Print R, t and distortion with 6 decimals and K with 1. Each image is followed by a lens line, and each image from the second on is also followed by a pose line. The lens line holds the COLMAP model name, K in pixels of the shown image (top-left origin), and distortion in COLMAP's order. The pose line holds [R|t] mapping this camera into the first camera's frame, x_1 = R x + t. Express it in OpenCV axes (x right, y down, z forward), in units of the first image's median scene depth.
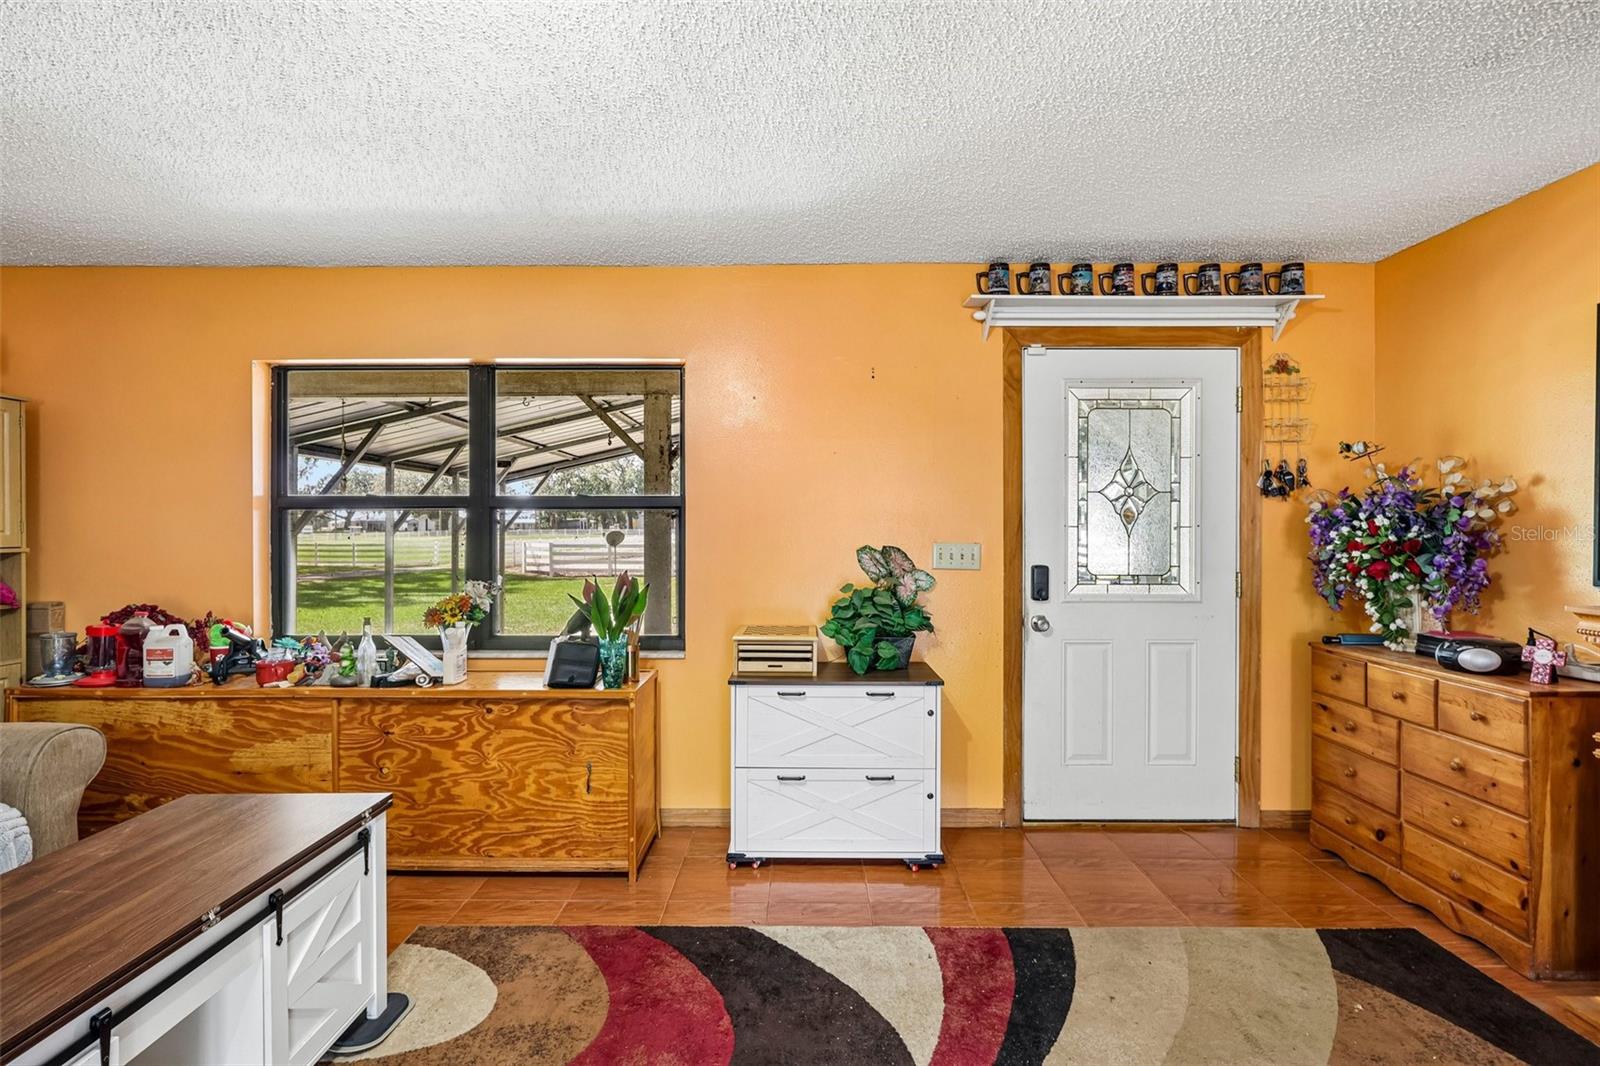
lens RADIAL K [[740.3, 0, 796.6], [0, 740.3, 529.3], [0, 0, 1]] dist [-0.006627, 0.002051]
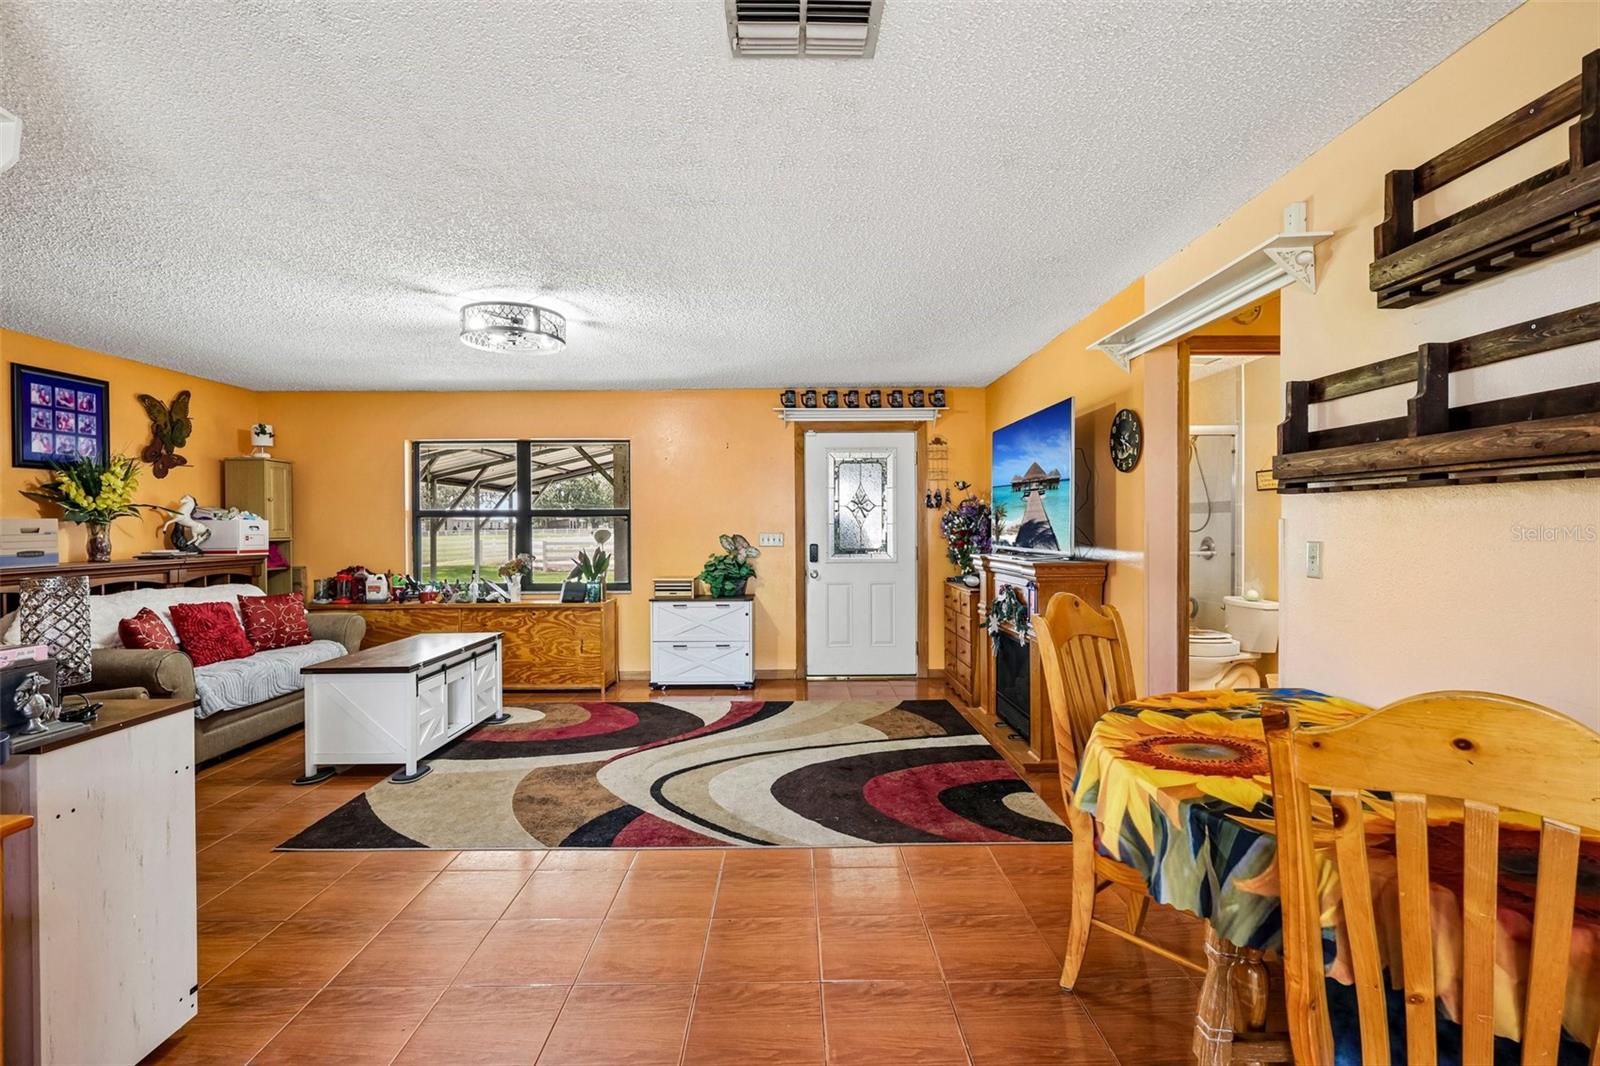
lens RADIAL K [[740.3, 0, 799.1], [0, 740.3, 528.6], [0, 0, 1]] dist [-0.006627, 0.002051]
pose [[0.999848, -0.006184, 0.016271, 0.288450], [0.006158, 0.999980, 0.001666, 0.005105], [-0.016281, -0.001565, 0.999866, -1.055224]]
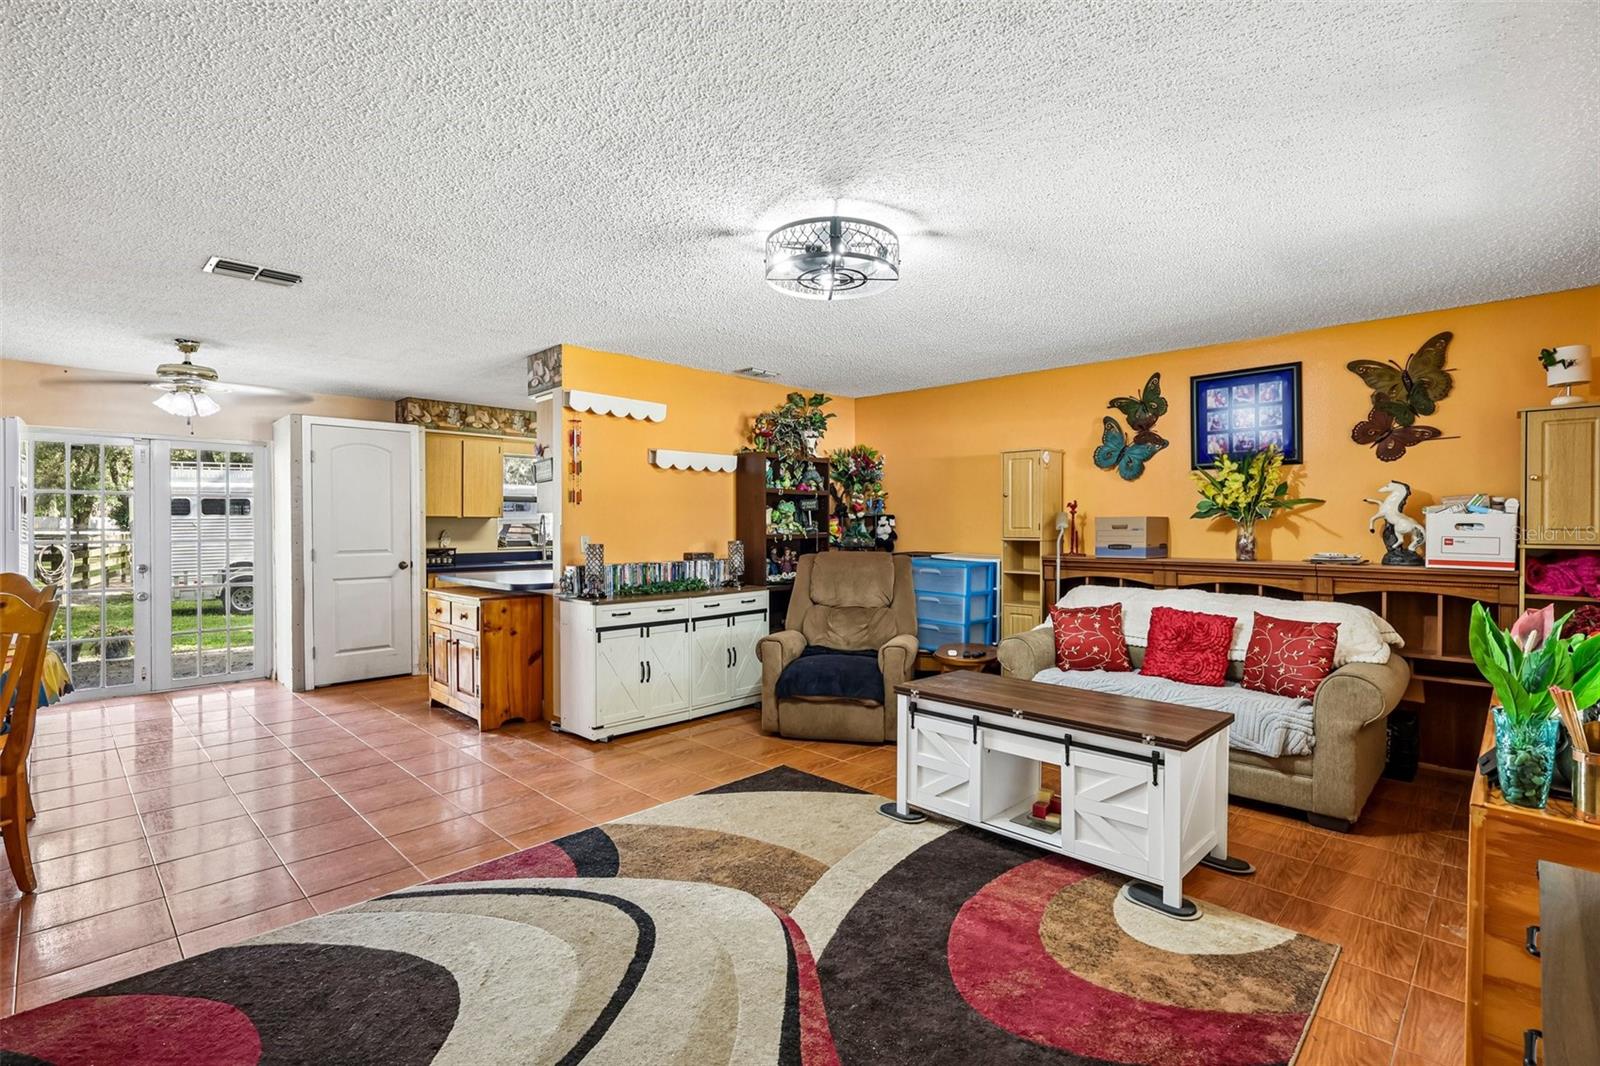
lens RADIAL K [[740.3, 0, 794.7], [0, 740.3, 531.8], [0, 0, 1]] dist [-0.006627, 0.002051]
pose [[-0.699225, 0.006764, -0.714870, 0.544993], [-0.001931, 0.999934, 0.011349, -0.004395], [0.714899, 0.009316, -0.699165, 0.963699]]
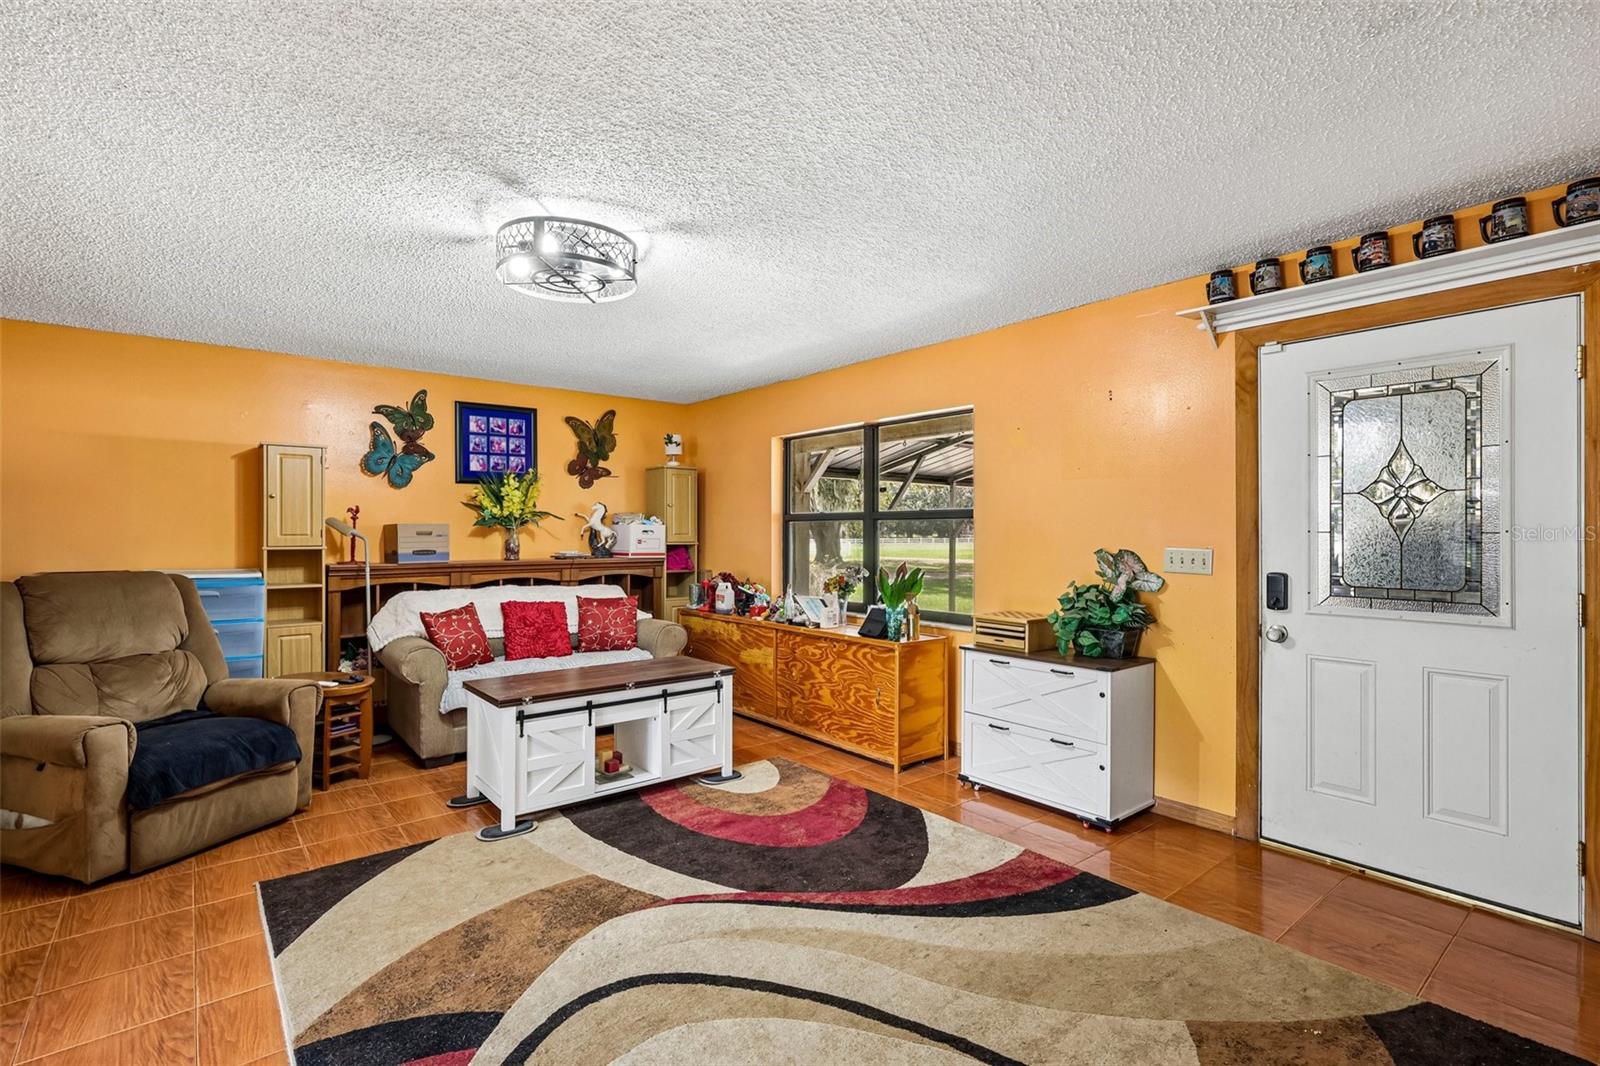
lens RADIAL K [[740.3, 0, 797.5], [0, 740.3, 531.4], [0, 0, 1]] dist [-0.006627, 0.002051]
pose [[0.641096, 0.000249, -0.767460, 0.739003], [-0.002575, 0.999995, -0.001827, -0.001695], [0.767456, 0.003148, 0.641094, -0.094794]]
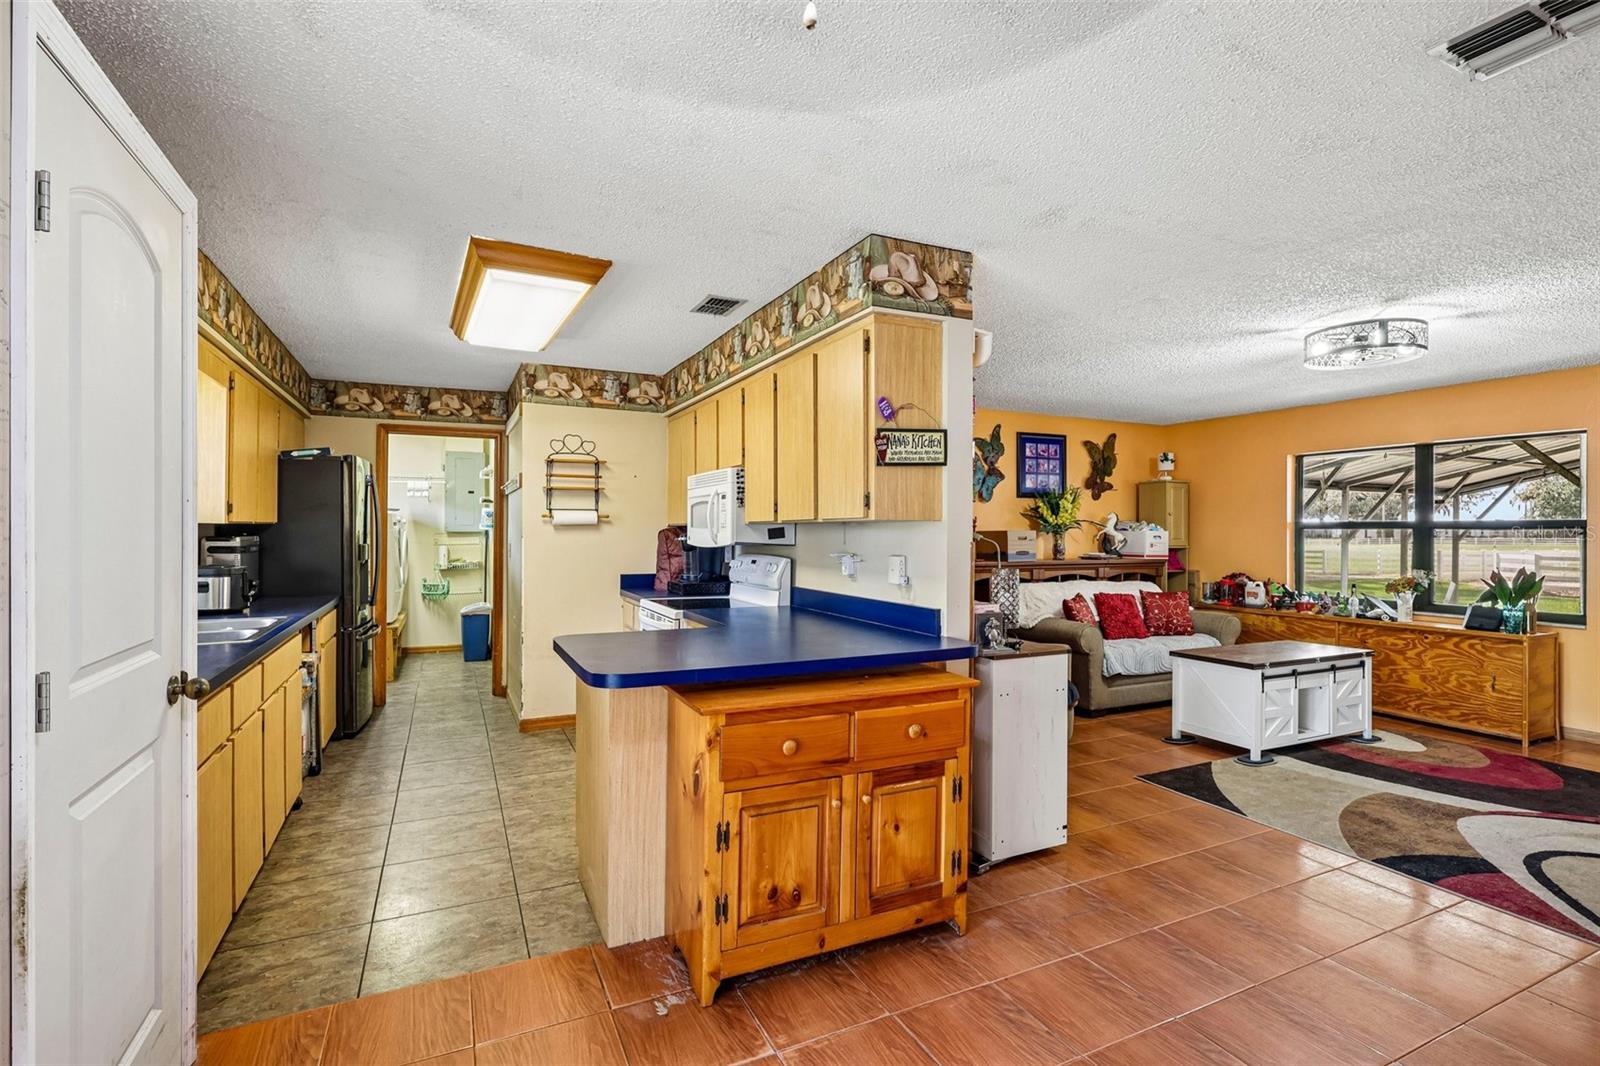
lens RADIAL K [[740.3, 0, 795.1], [0, 740.3, 528.9], [0, 0, 1]] dist [-0.006627, 0.002051]
pose [[0.434342, -0.000169, -0.900748, 0.553355], [-0.007601, 0.999964, -0.003853, -0.011440], [0.900716, 0.008520, 0.434325, -1.212089]]
